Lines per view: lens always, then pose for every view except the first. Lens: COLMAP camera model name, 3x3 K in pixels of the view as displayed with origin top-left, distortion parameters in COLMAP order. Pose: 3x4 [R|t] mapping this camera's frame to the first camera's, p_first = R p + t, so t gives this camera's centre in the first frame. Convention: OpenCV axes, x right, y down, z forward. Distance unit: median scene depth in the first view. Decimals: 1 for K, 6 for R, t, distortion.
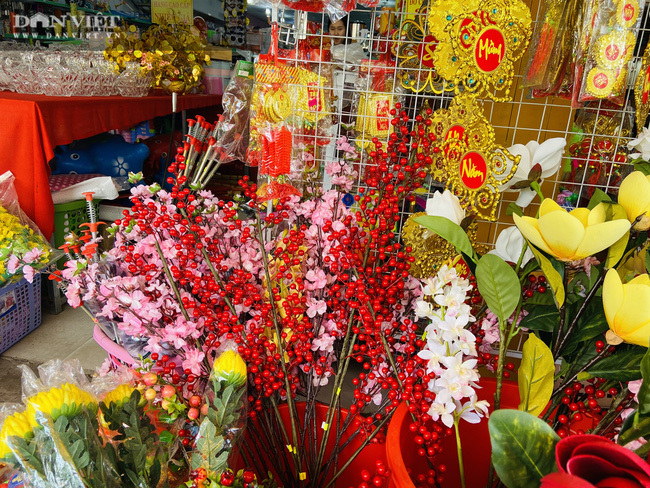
lens RADIAL K [[500.4, 0, 325.0], [0, 500.4, 244.0], [0, 0, 1]] dist [0.097040, -0.115288]
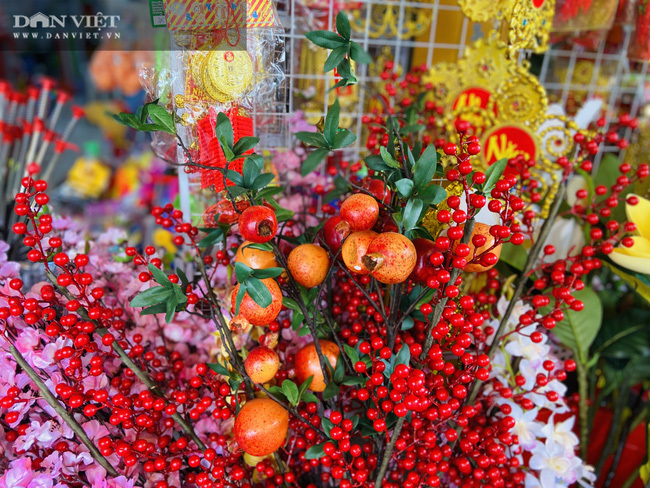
lens RADIAL K [[500.4, 0, 325.0], [0, 500.4, 244.0], [0, 0, 1]] dist [0.097040, -0.115288]
pose [[0.914662, -0.172087, 0.365759, -0.218607], [0.130127, 0.982038, 0.136629, -0.142362], [-0.382701, -0.077374, 0.920627, 0.410870]]
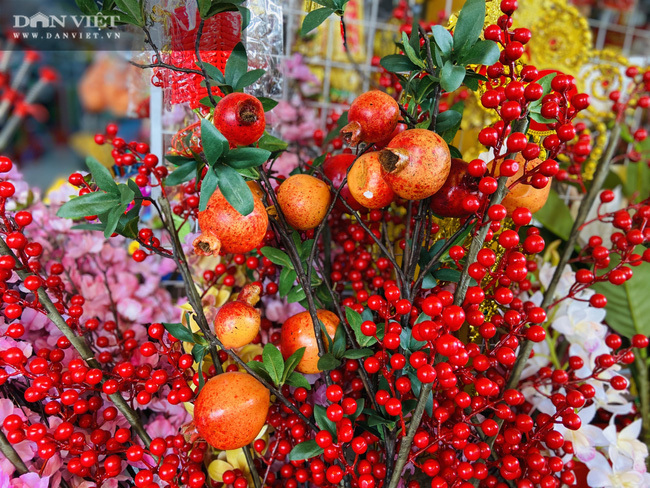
lens RADIAL K [[508.3, 0, 325.0], [0, 508.3, 244.0], [0, 0, 1]] dist [0.078204, -0.096309]
pose [[0.912083, -0.094466, 0.398975, -0.197467], [0.097717, 0.995139, 0.012233, -0.008726], [-0.398191, 0.027829, 0.916880, 0.521697]]
